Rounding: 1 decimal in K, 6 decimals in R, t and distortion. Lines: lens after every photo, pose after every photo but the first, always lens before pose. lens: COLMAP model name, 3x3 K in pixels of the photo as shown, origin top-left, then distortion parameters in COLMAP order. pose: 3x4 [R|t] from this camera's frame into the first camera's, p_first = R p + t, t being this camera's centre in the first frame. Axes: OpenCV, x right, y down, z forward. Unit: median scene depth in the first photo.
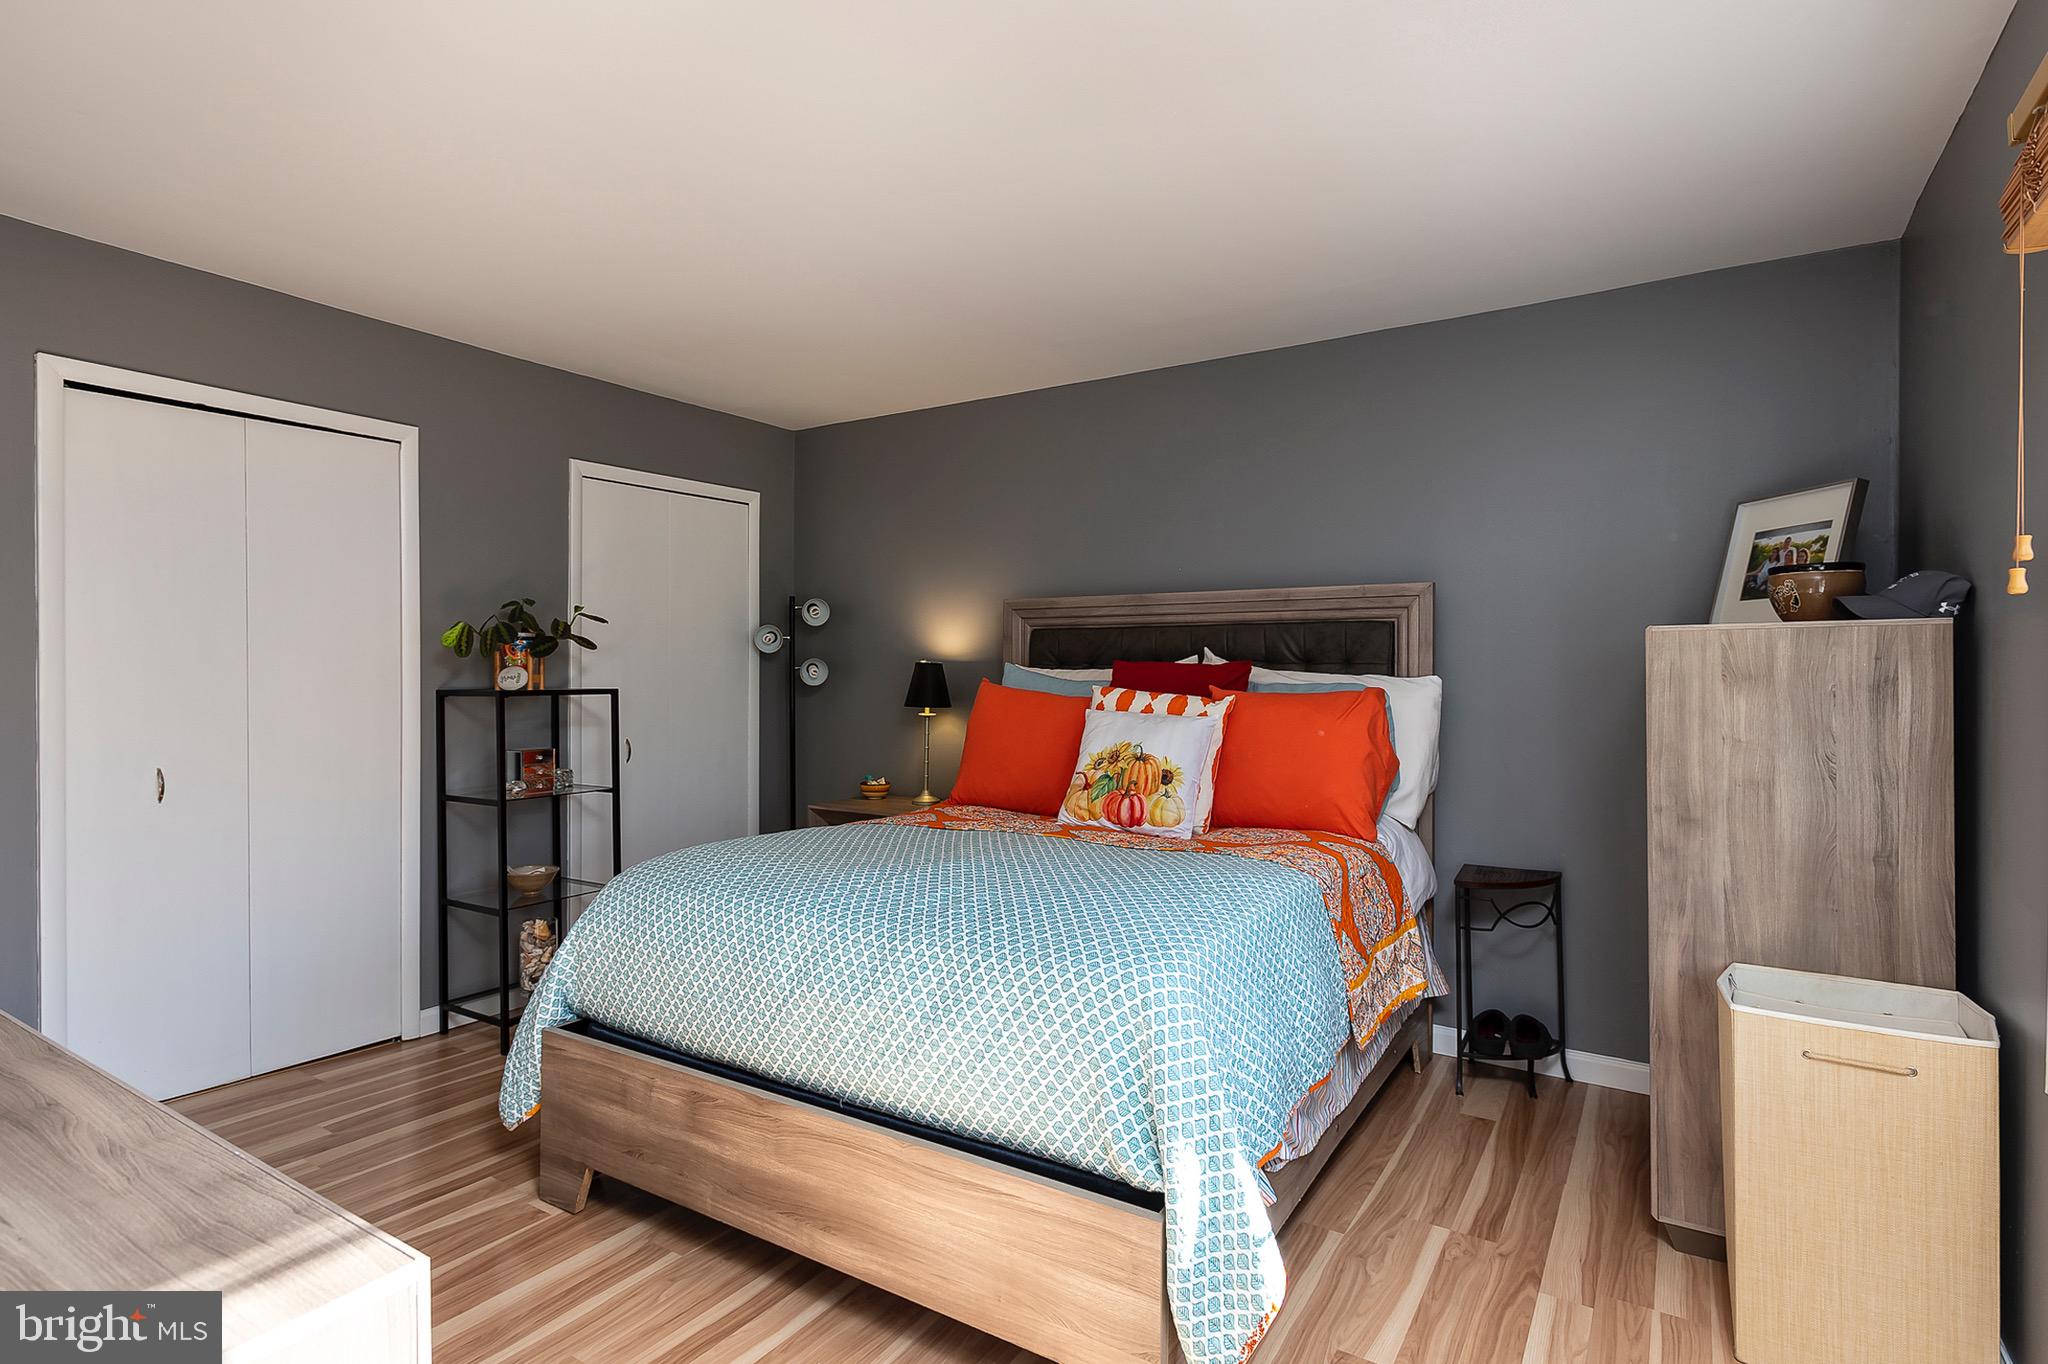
lens RADIAL K [[1049.9, 0, 1019.9], [0, 1049.9, 684.7], [0, 0, 1]] dist [0.011983, -0.000030]
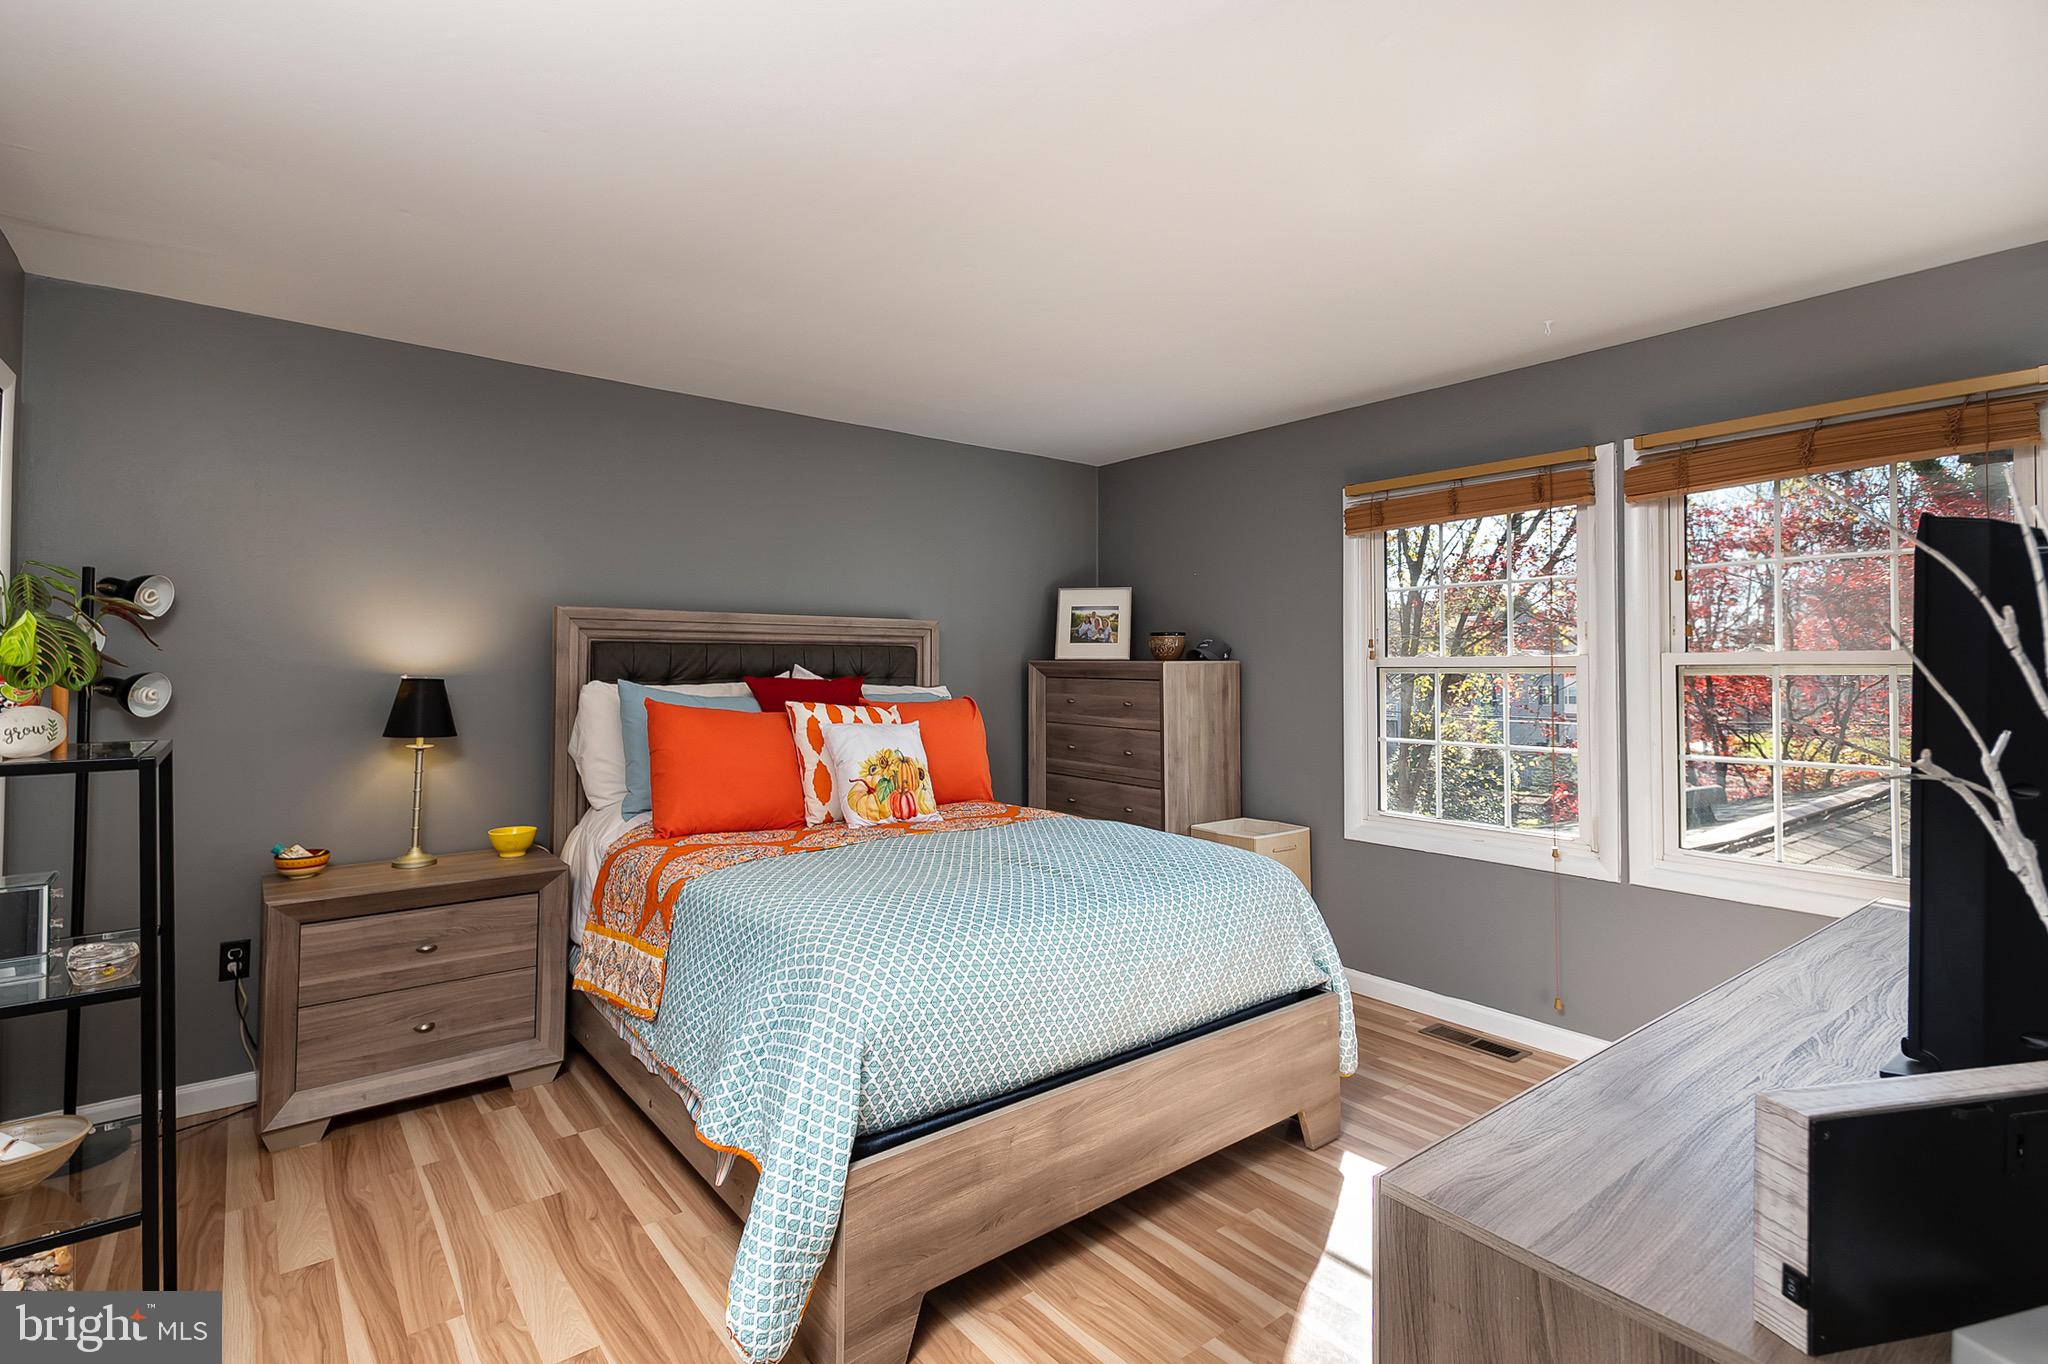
lens RADIAL K [[954.0, 0, 1019.0], [0, 954.0, 661.3], [0, 0, 1]] dist [0.033677, -0.006988]
pose [[0.320109, 0.005007, 0.947367, -0.883848], [0.009613, 0.999917, -0.008533, -0.033330], [-0.947332, 0.011838, 0.320034, 0.530469]]
